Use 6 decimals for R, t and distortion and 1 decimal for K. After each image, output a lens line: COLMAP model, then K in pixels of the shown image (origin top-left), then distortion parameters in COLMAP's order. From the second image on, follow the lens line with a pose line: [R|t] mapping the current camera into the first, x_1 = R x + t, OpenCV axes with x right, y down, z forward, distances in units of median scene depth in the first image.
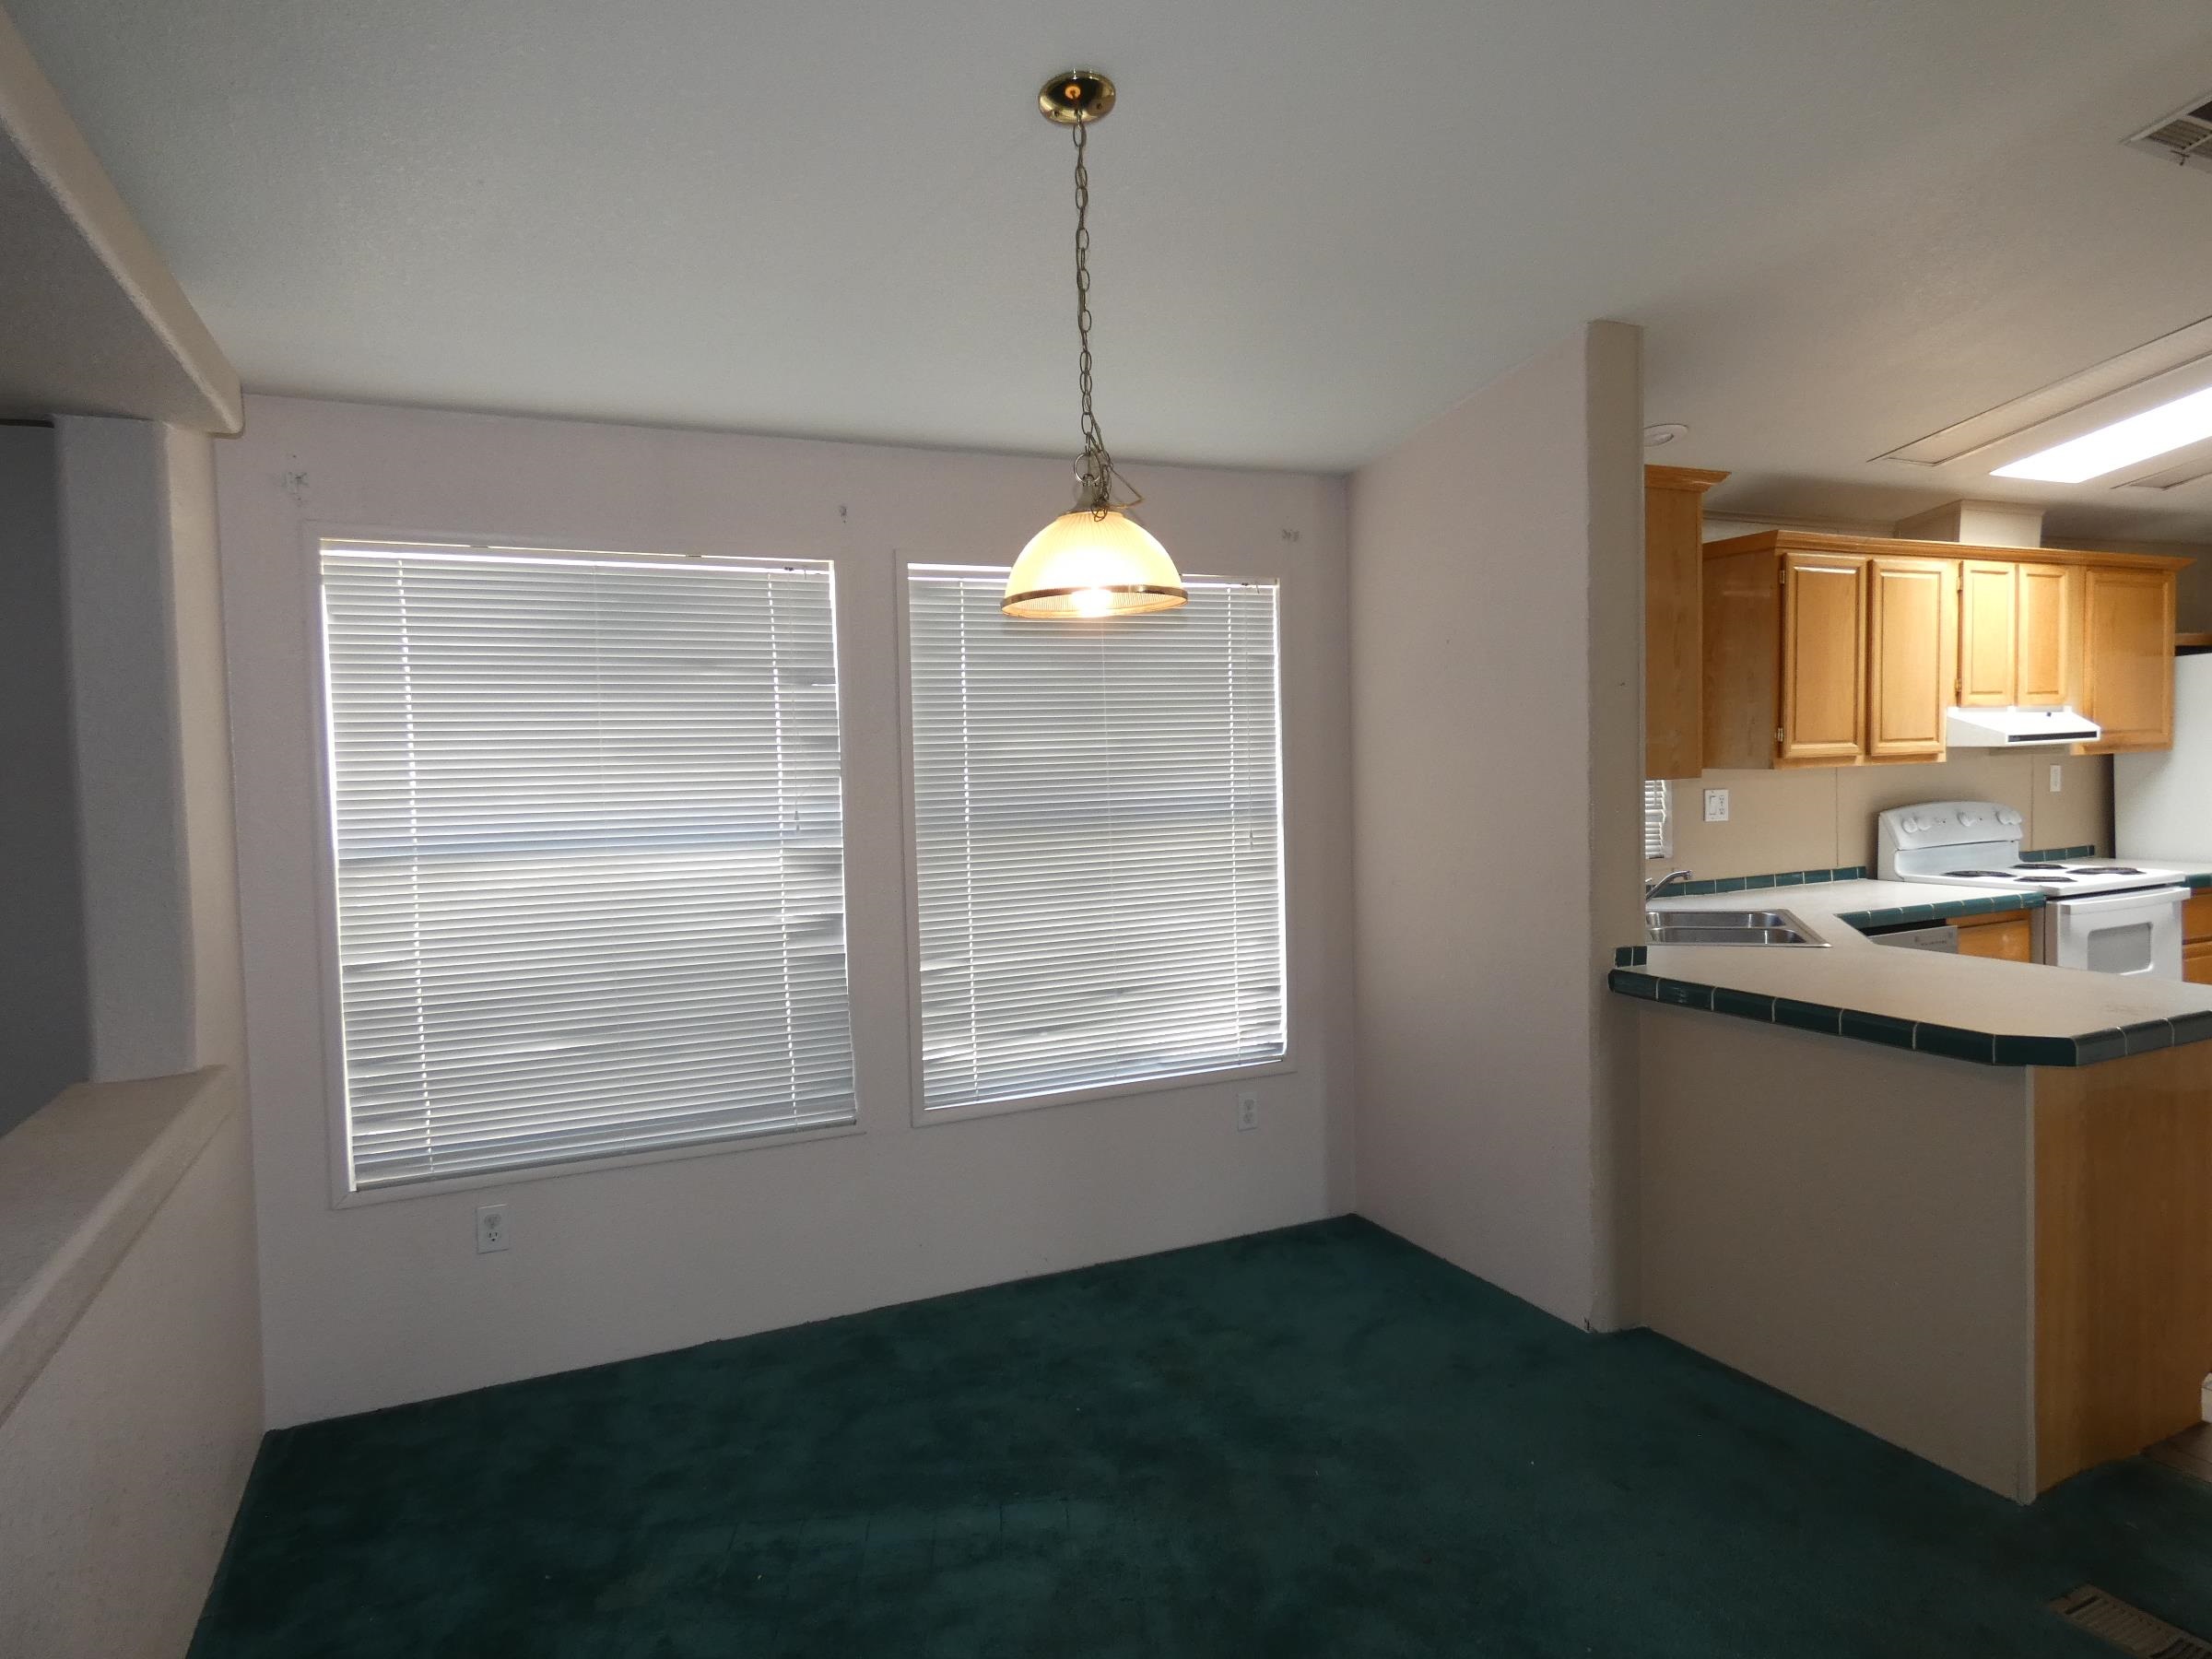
lens RADIAL K [[1333.3, 0, 1113.9], [0, 1333.3, 826.2], [0, 0, 1]] dist [-0.001612, 0.000591]
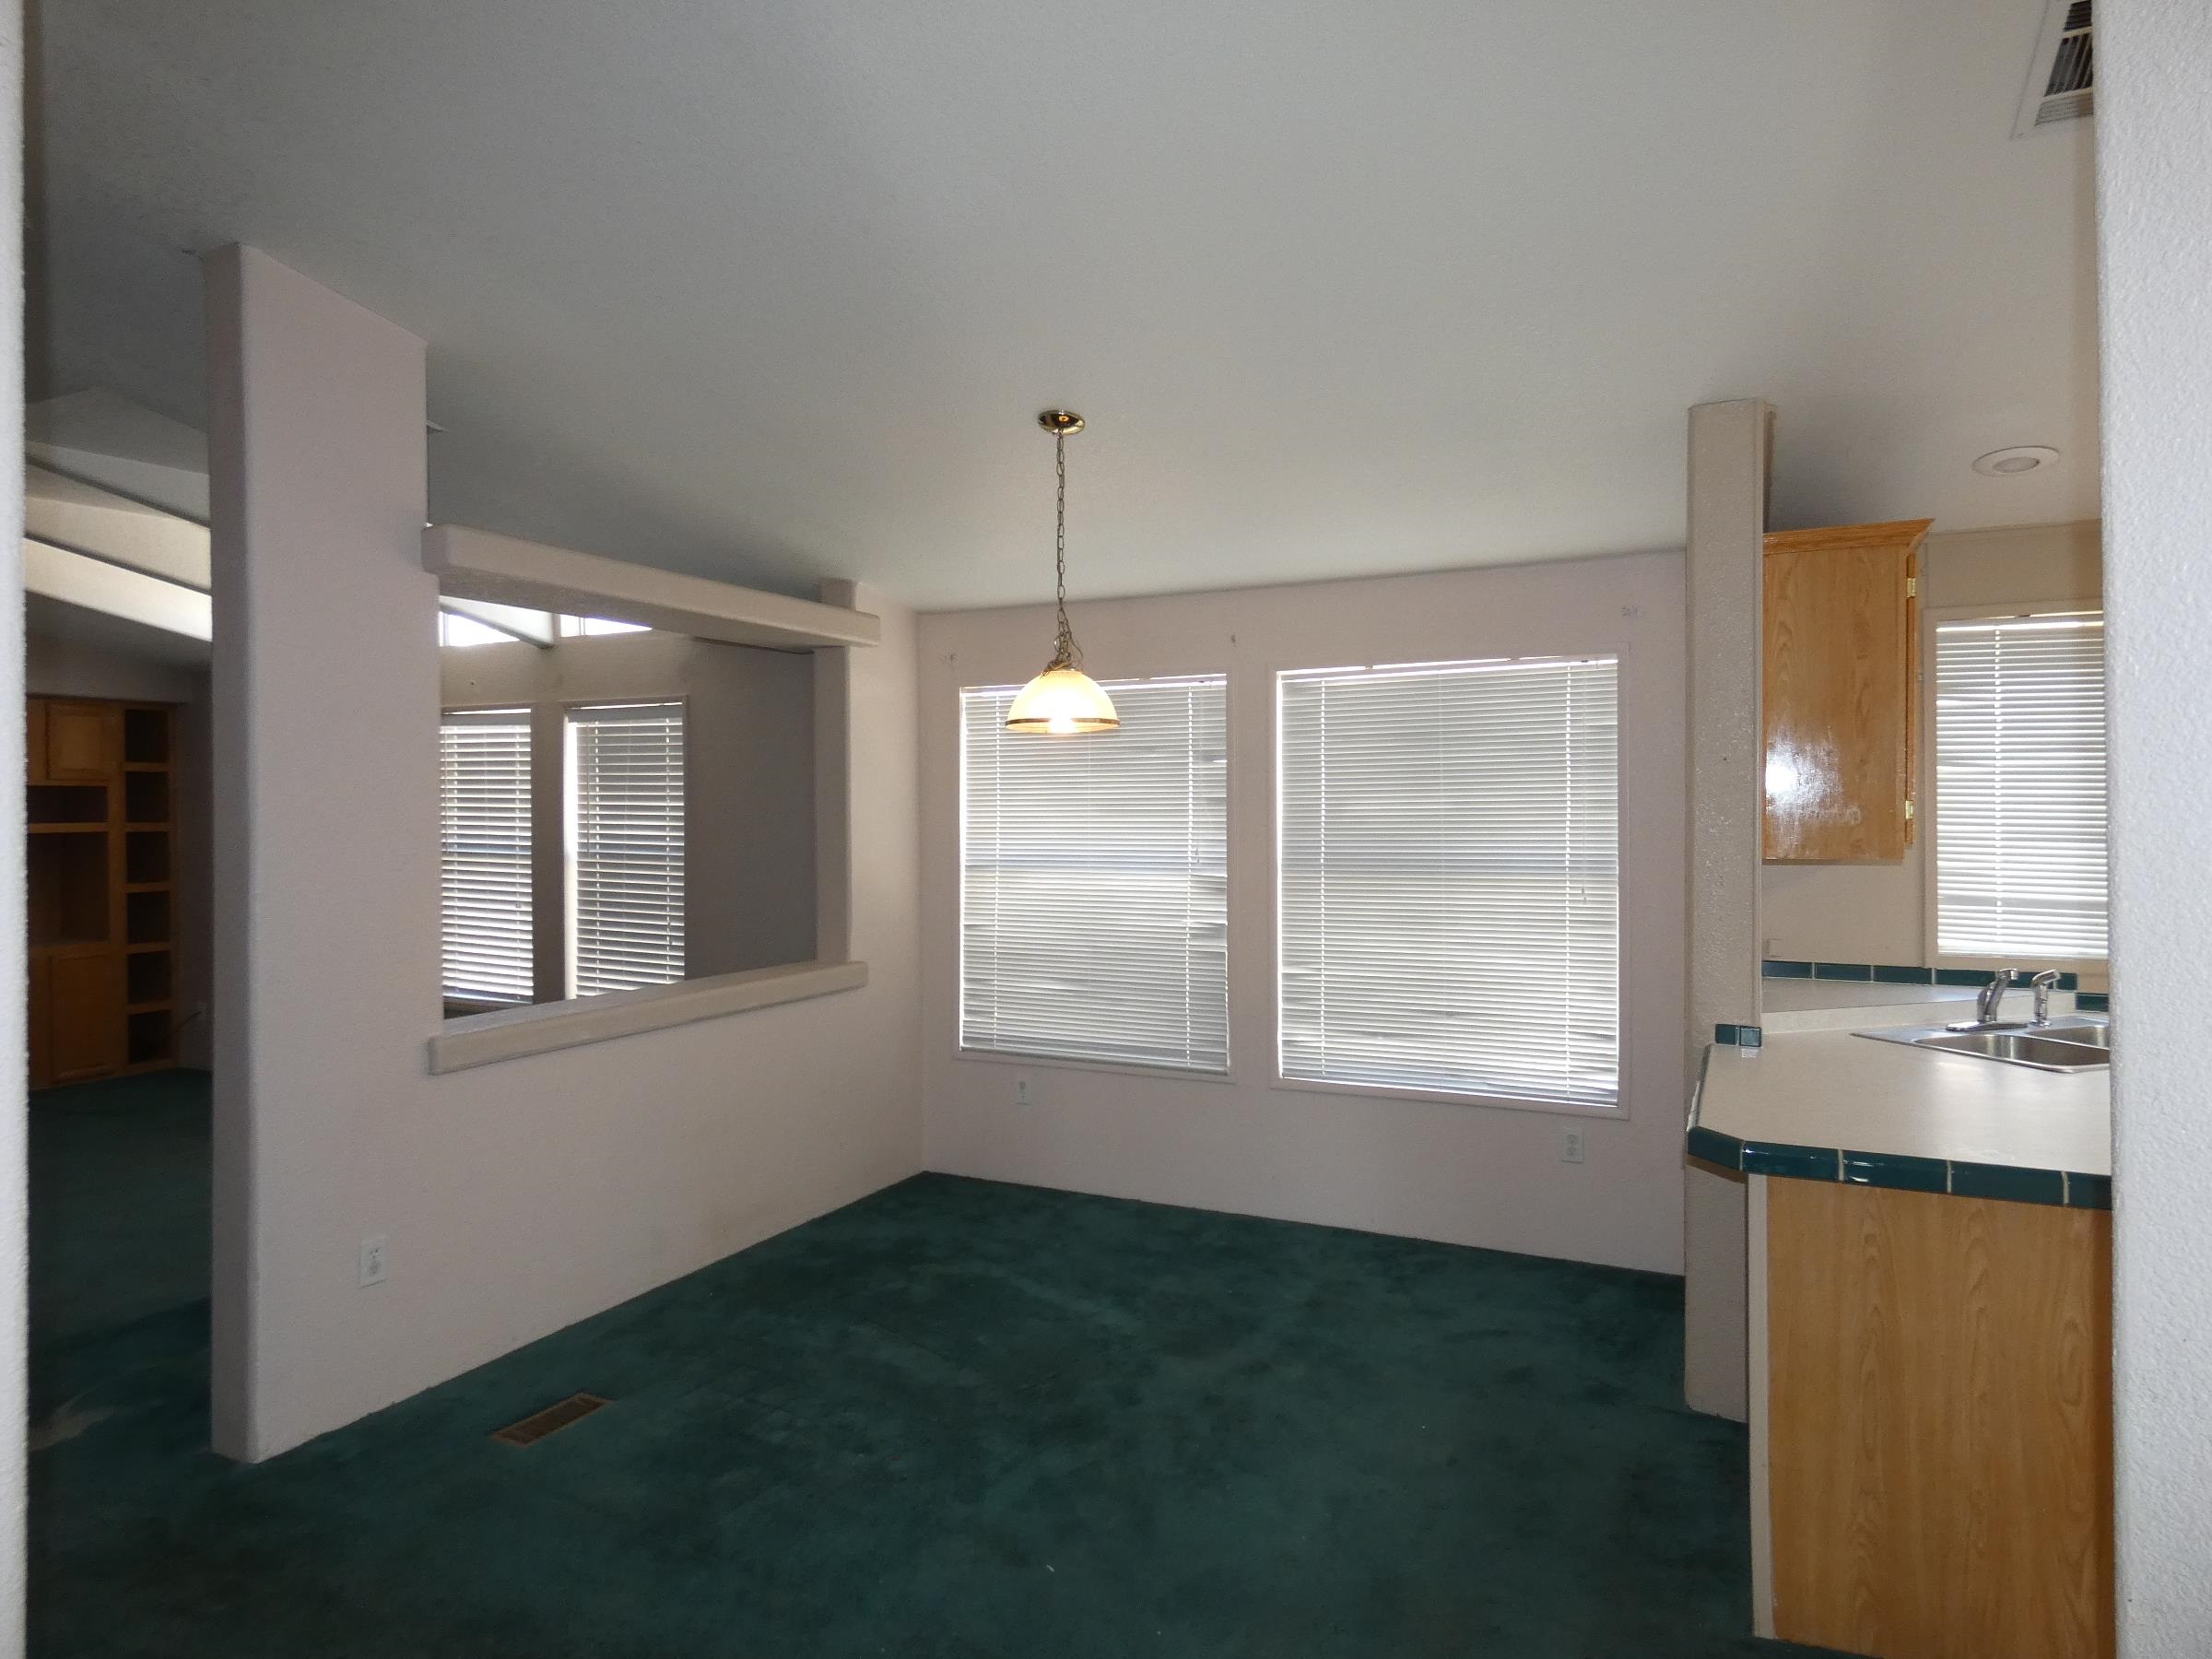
lens RADIAL K [[1311.1, 0, 1106.0], [0, 1311.1, 829.5], [0, 0, 1]] dist [0.001992, 0.000404]
pose [[0.633151, 0.035551, -0.773212, 0.590183], [-0.048138, 0.998820, 0.006506, -0.027595], [0.772530, 0.033101, 0.634115, 0.016952]]
